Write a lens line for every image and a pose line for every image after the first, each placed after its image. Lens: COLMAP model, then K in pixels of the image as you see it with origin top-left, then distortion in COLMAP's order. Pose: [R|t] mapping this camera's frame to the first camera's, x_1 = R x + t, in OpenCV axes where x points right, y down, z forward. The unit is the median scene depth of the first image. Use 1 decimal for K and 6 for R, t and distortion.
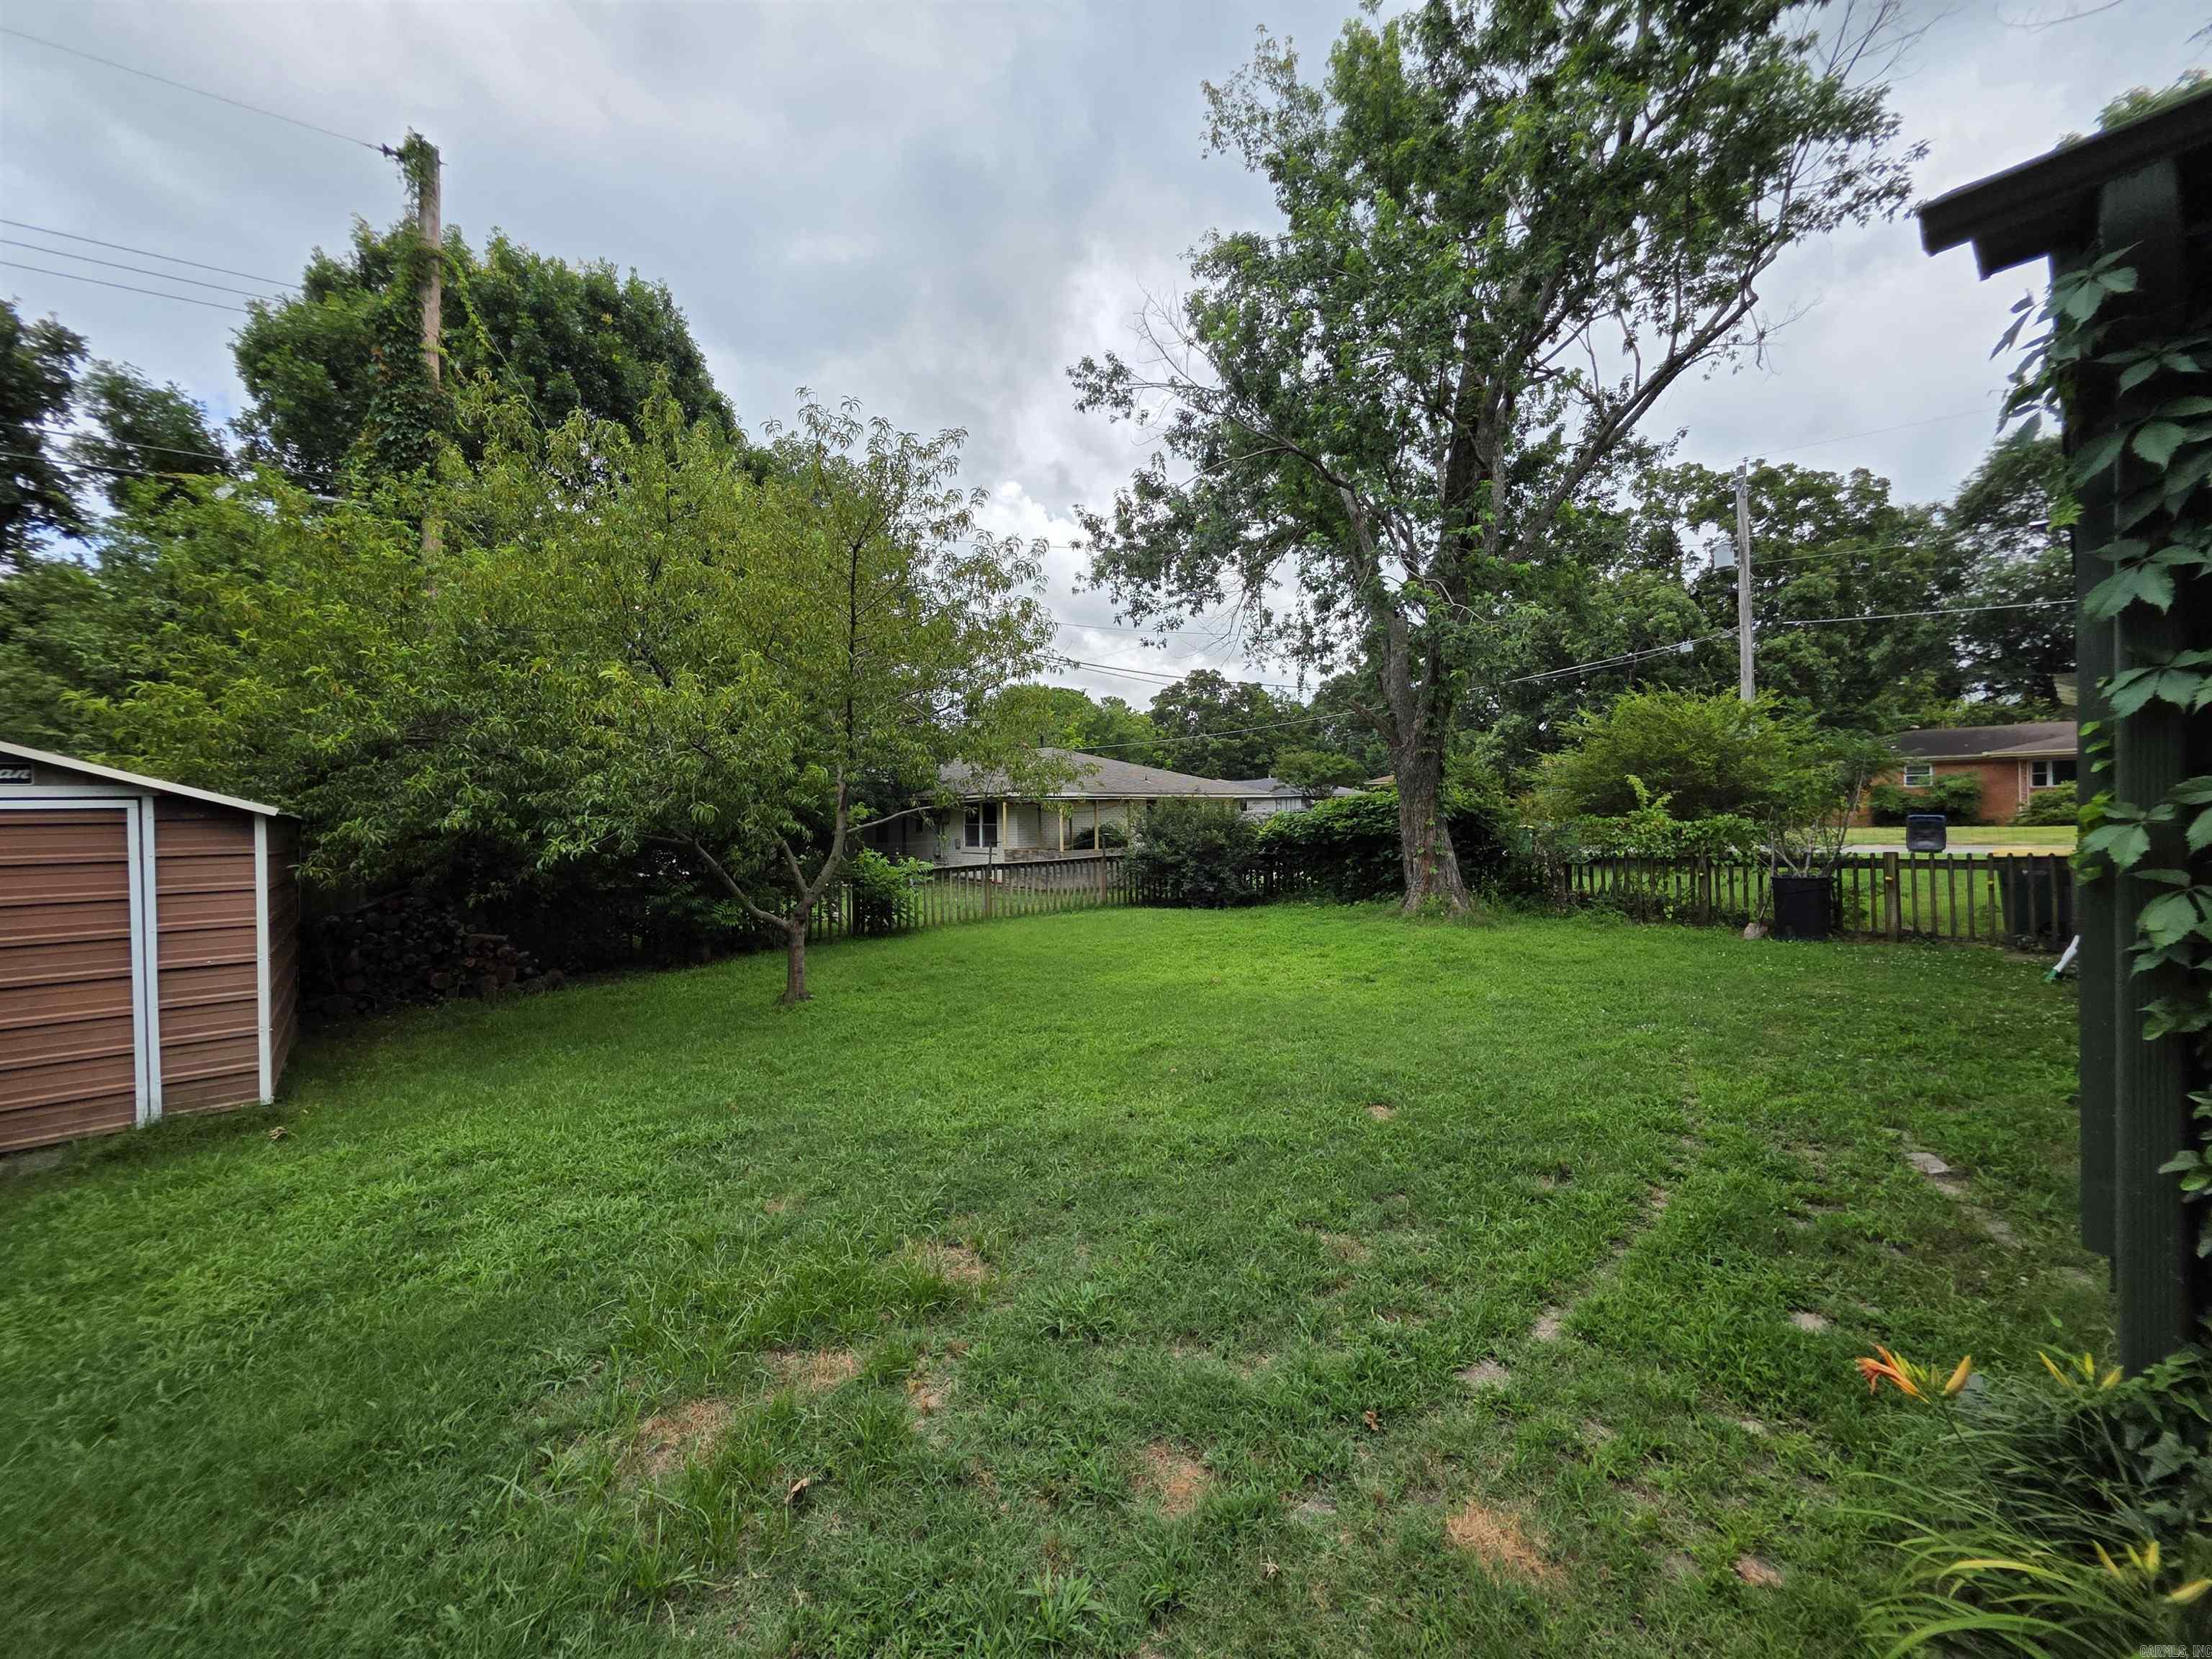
lens RADIAL K [[885.5, 0, 1109.3], [0, 885.5, 818.6], [0, 0, 1]] dist [0.005391, 0.000102]
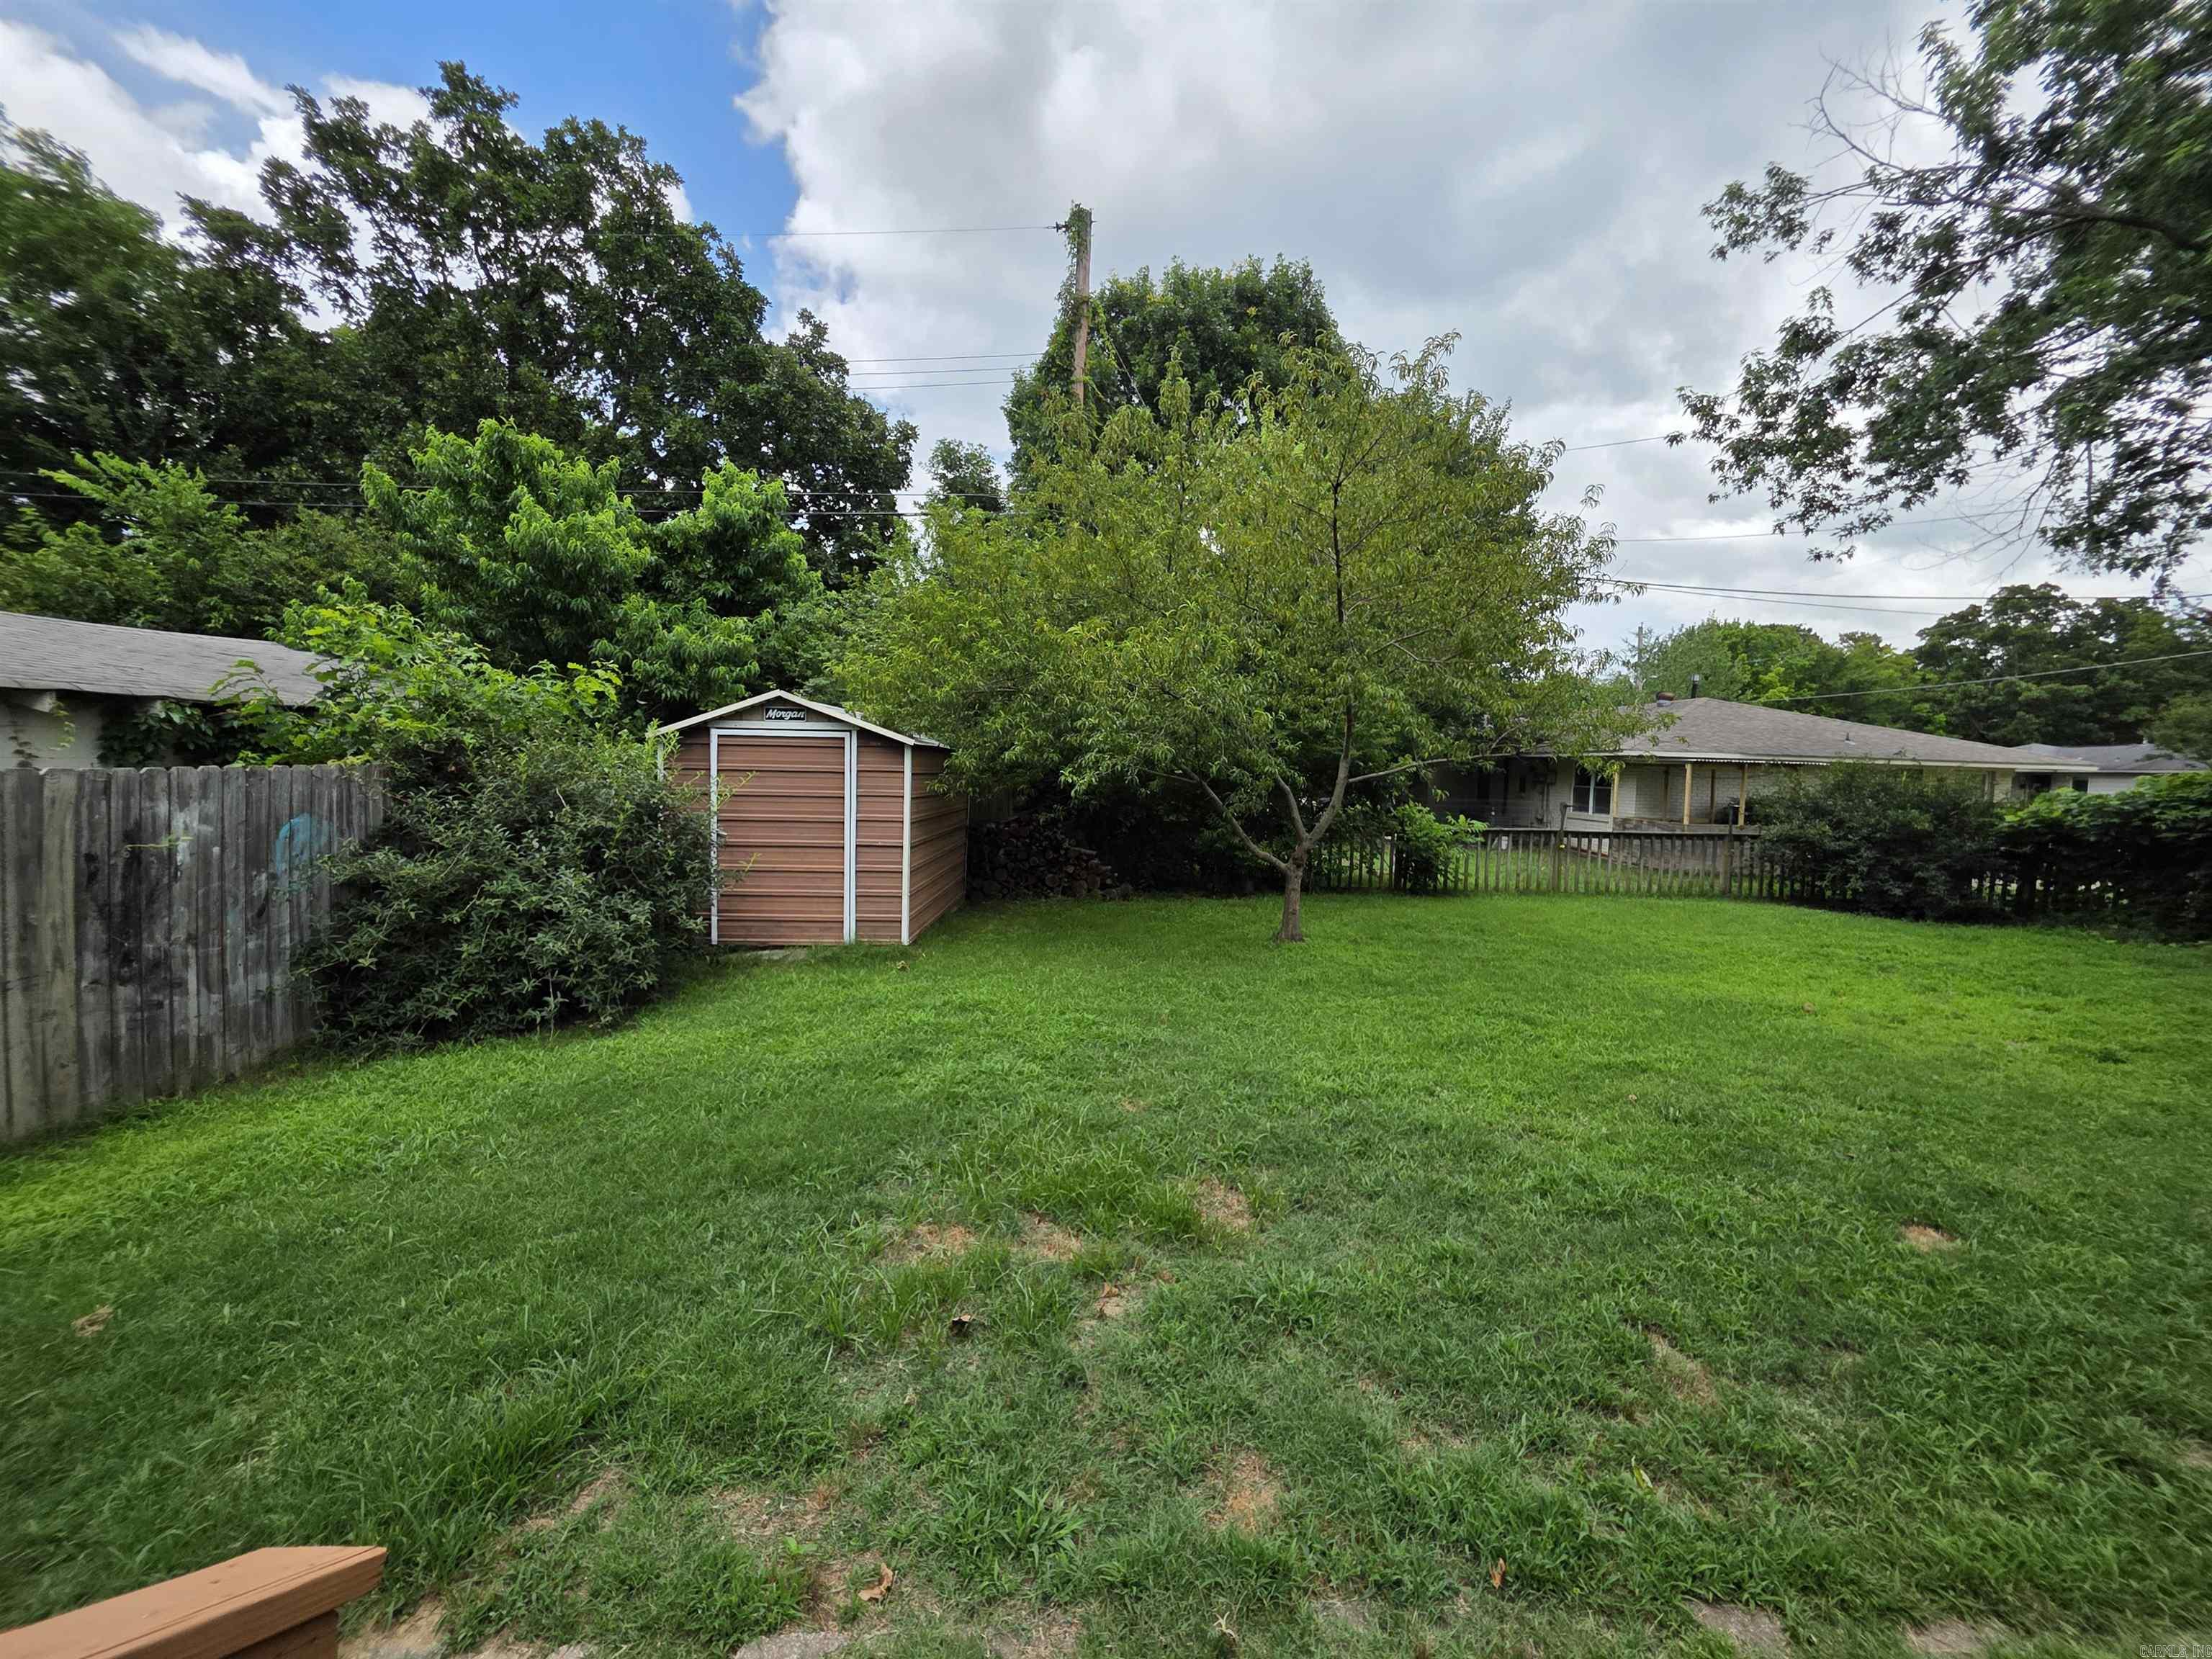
lens RADIAL K [[888.8, 0, 1115.1], [0, 888.8, 819.3], [0, 0, 1]] dist [0.001391, 0.000137]
pose [[0.769996, 0.077602, -0.633312, 0.107869], [-0.045346, 0.996722, 0.067000, 0.002159], [0.636436, -0.022871, 0.770991, 0.052457]]
